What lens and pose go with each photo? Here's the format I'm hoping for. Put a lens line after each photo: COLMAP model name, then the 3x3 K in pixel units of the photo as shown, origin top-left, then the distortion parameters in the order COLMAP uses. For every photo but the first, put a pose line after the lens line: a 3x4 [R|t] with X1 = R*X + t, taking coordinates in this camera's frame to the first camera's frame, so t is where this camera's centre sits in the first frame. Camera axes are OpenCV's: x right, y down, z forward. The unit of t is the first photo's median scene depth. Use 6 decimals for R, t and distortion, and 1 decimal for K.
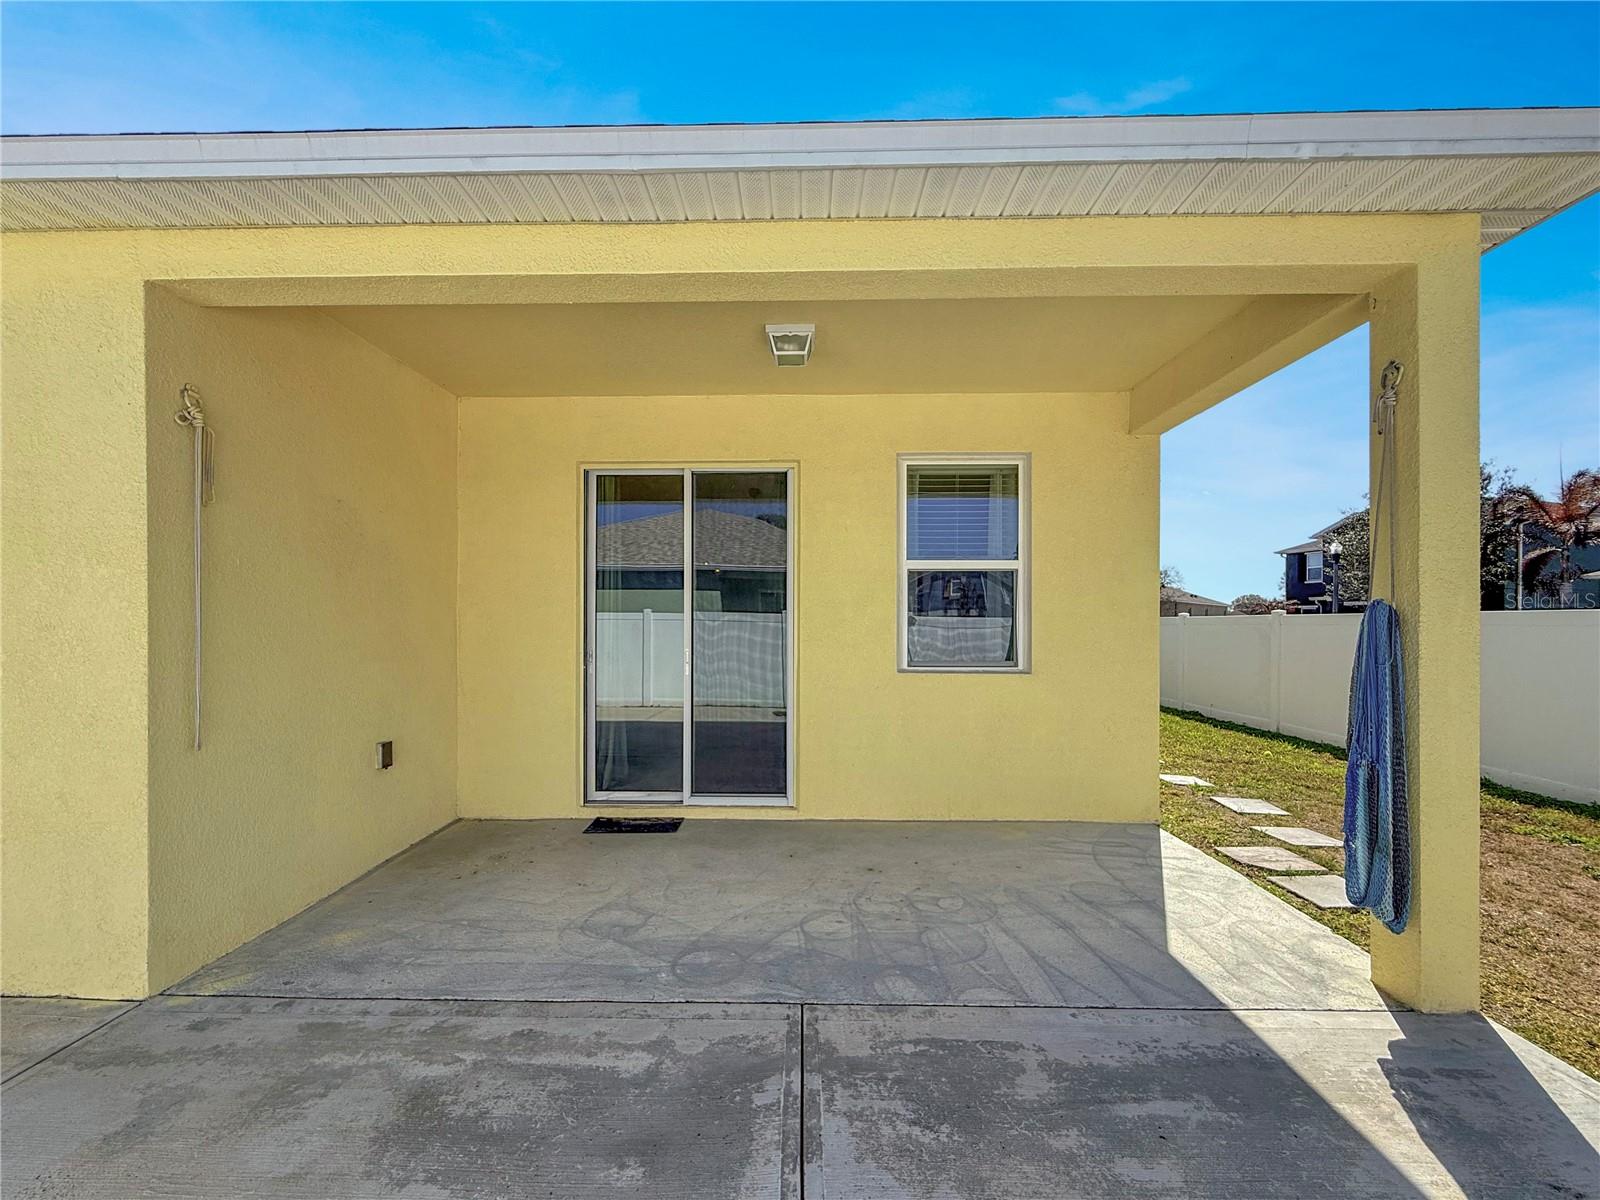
lens RADIAL K [[647.7, 0, 795.4], [0, 647.7, 629.3], [0, 0, 1]] dist [0.000509, 0.000090]
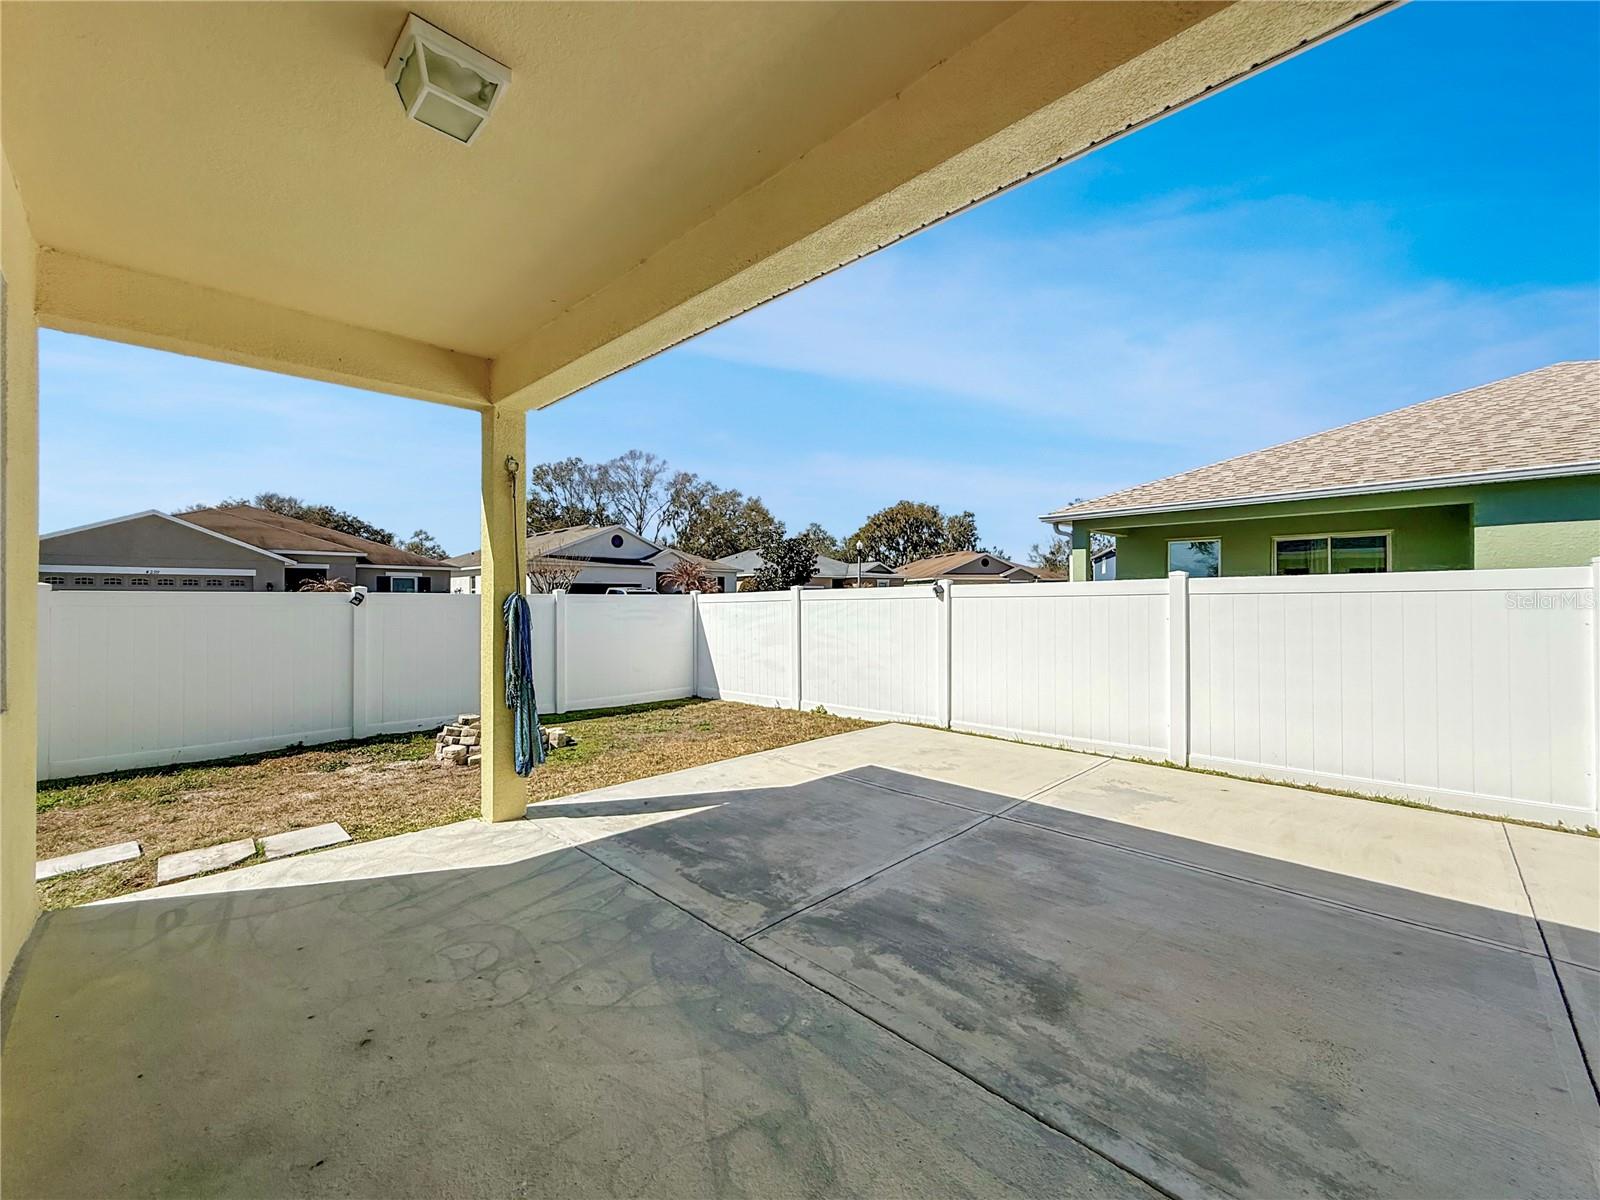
lens RADIAL K [[647.3, 0, 797.2], [0, 647.3, 598.9], [0, 0, 1]] dist [0.000695, 0.000242]
pose [[-0.727588, -0.000898, 0.686014, -0.850172], [0.004879, 0.999967, 0.006484, -0.036522], [-0.685998, 0.008064, -0.727559, 1.758953]]
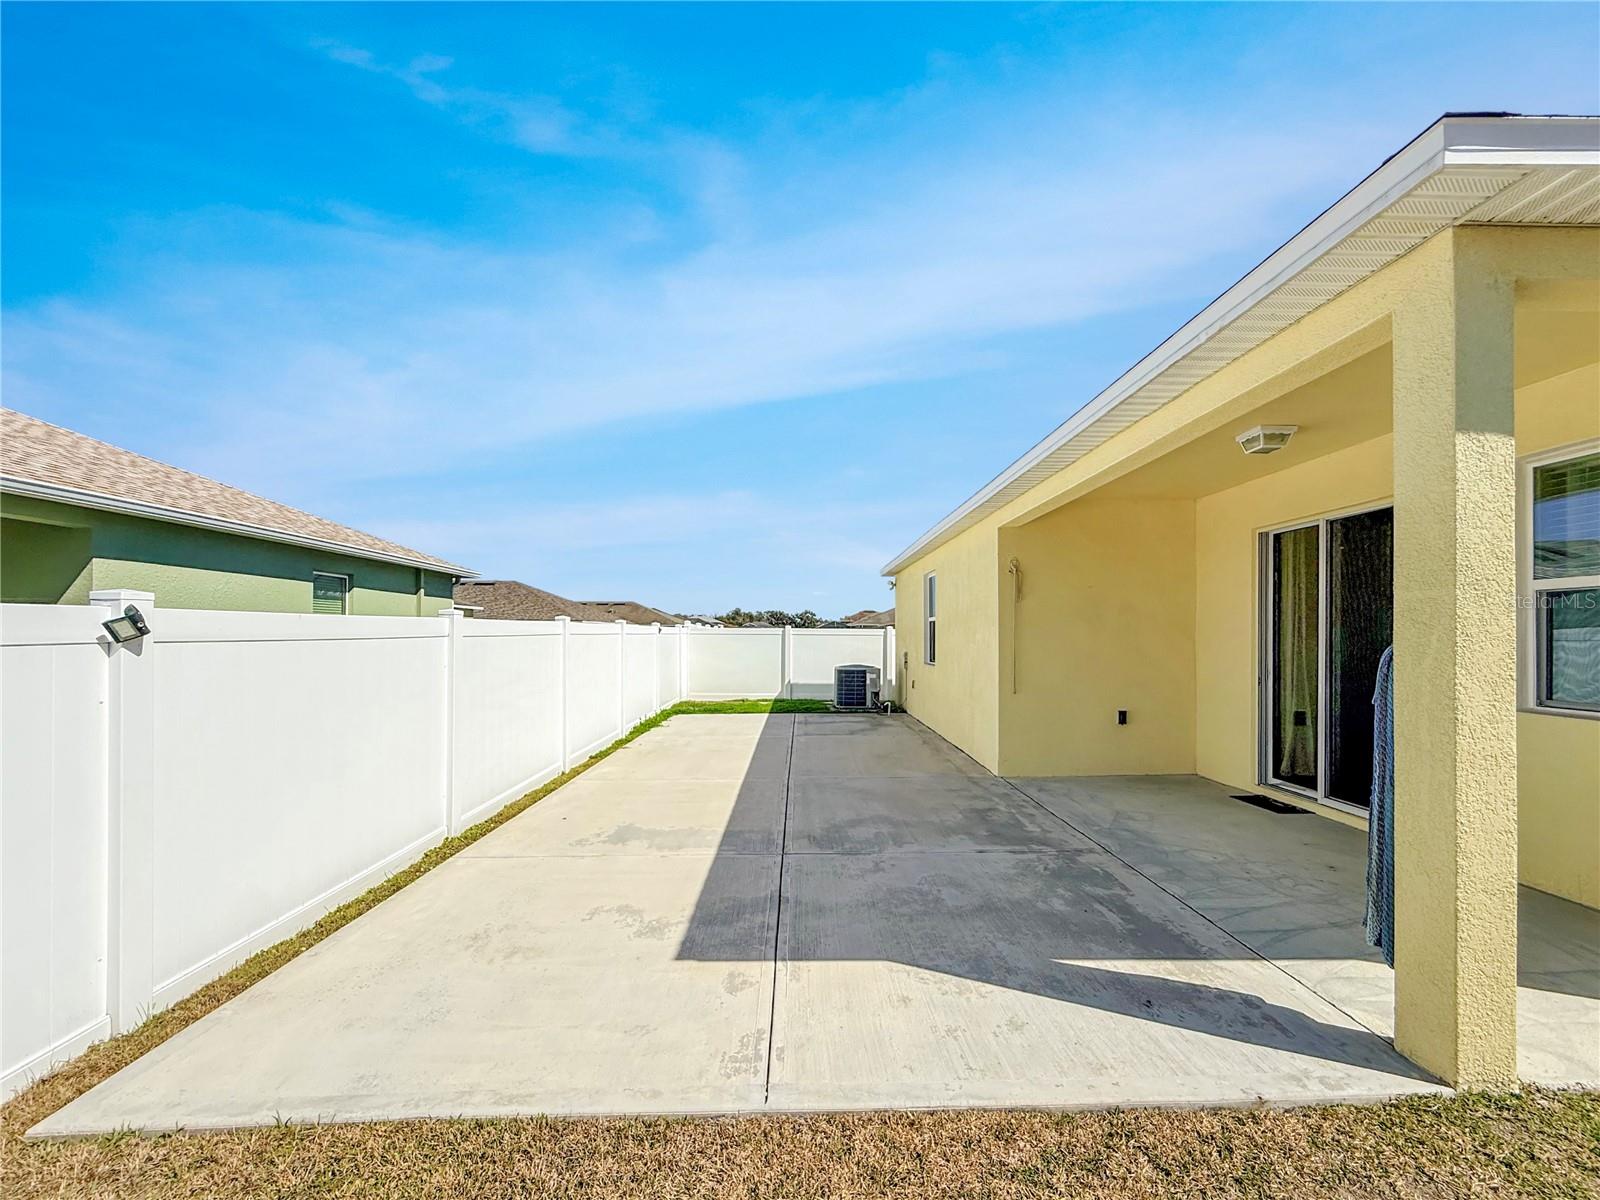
lens RADIAL K [[651.2, 0, 803.1], [0, 651.2, 631.9], [0, 0, 1]] dist [0.000221, 0.000165]
pose [[0.029465, -0.010066, -0.999515, 1.897731], [-0.010236, 0.999894, -0.010372, -0.035304], [0.999513, 0.010536, 0.029359, 0.043688]]
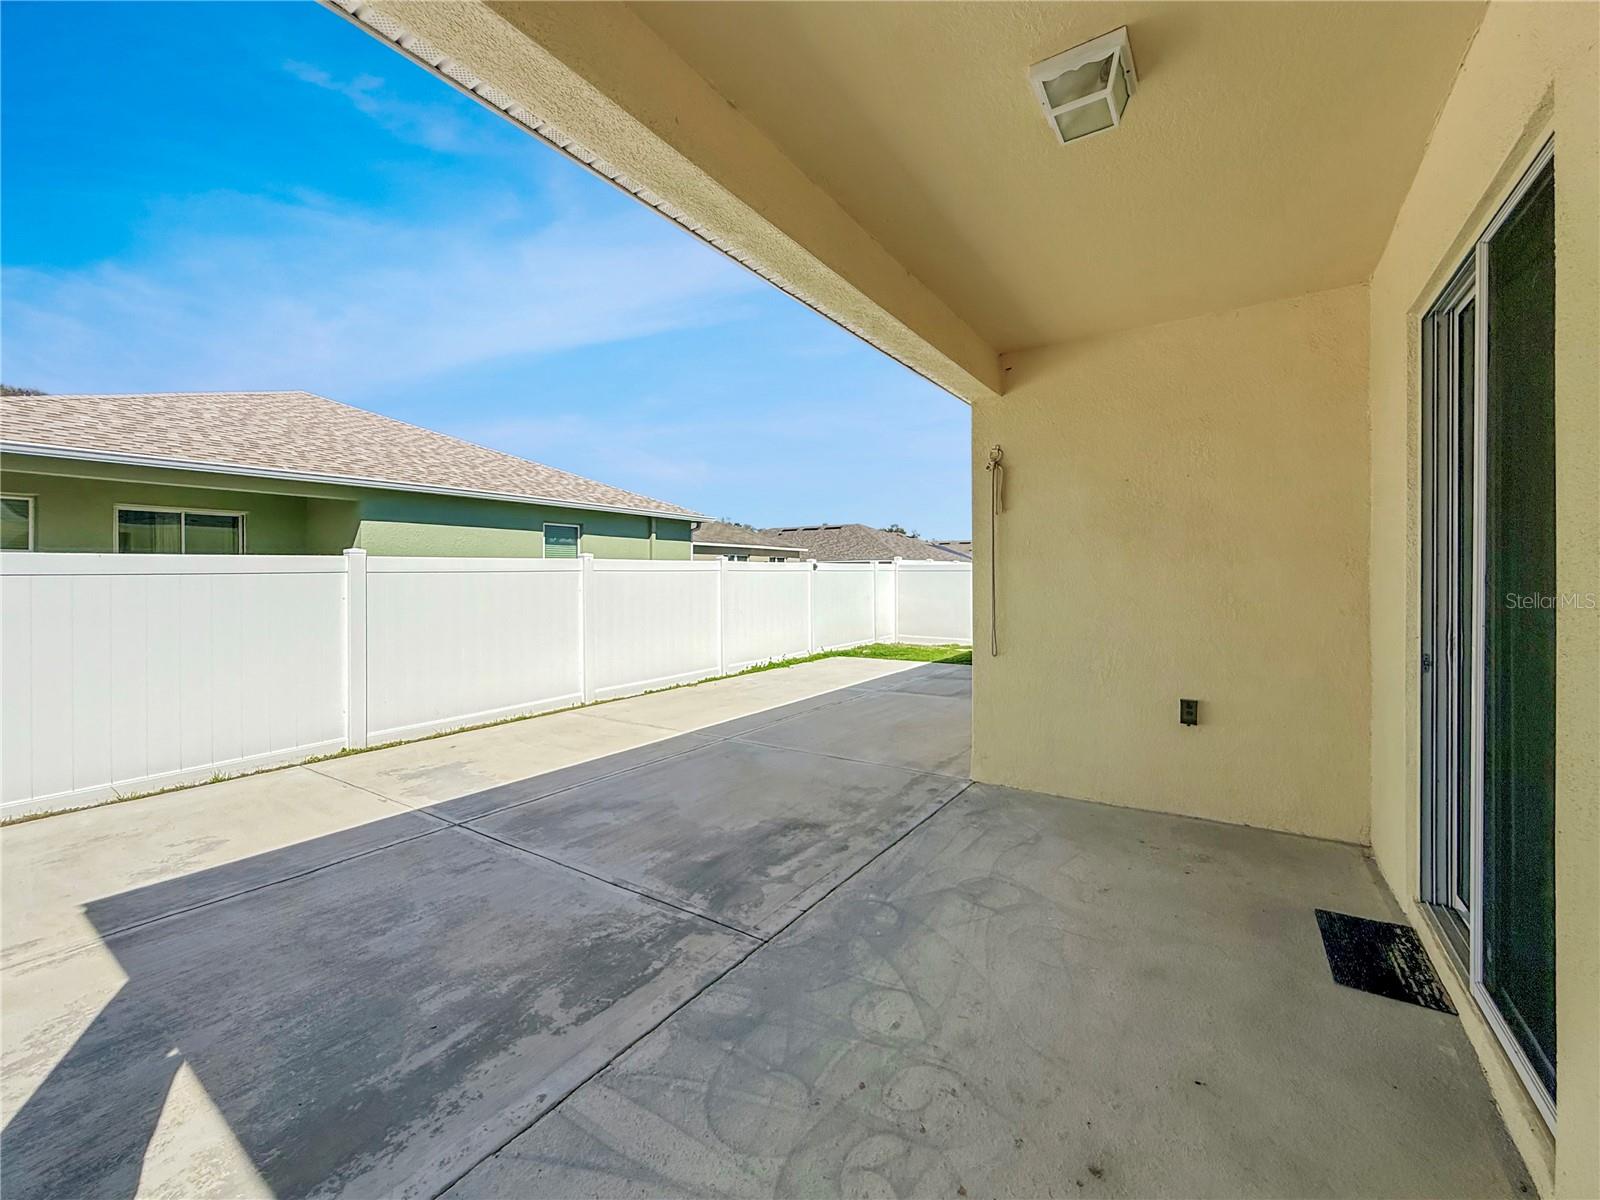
lens RADIAL K [[647.3, 0, 797.2], [0, 647.3, 598.9], [0, 0, 1]] dist [0.000695, 0.000242]
pose [[-0.543053, 0.029416, -0.839183, 0.870979], [-0.004787, 0.999262, 0.038125, -0.033236], [0.839685, 0.024721, -0.542511, 1.613868]]
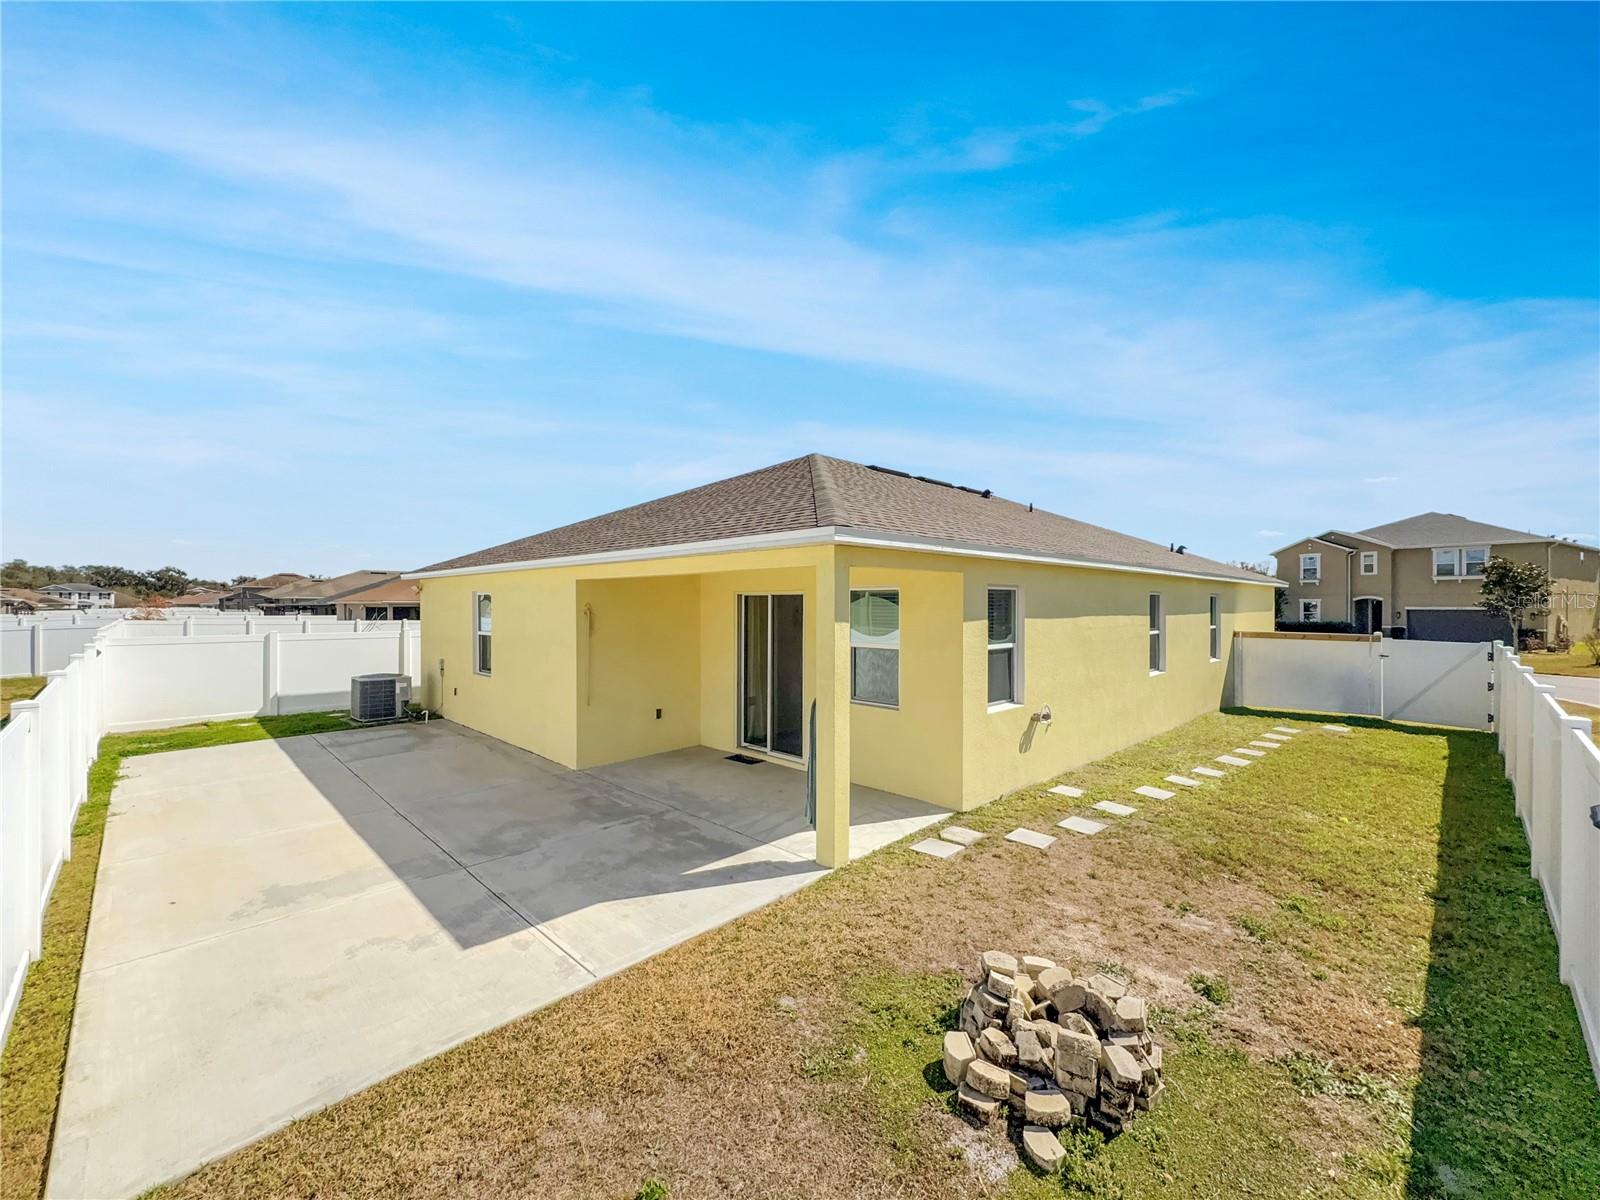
lens RADIAL K [[647.3, 0, 797.2], [0, 647.3, 598.9], [0, 0, 1]] dist [0.000695, 0.000242]
pose [[0.719676, -0.008145, -0.694263, 2.582012], [-0.003638, 0.999873, -0.015501, -0.379689], [0.694301, 0.013681, 0.719555, -0.842187]]
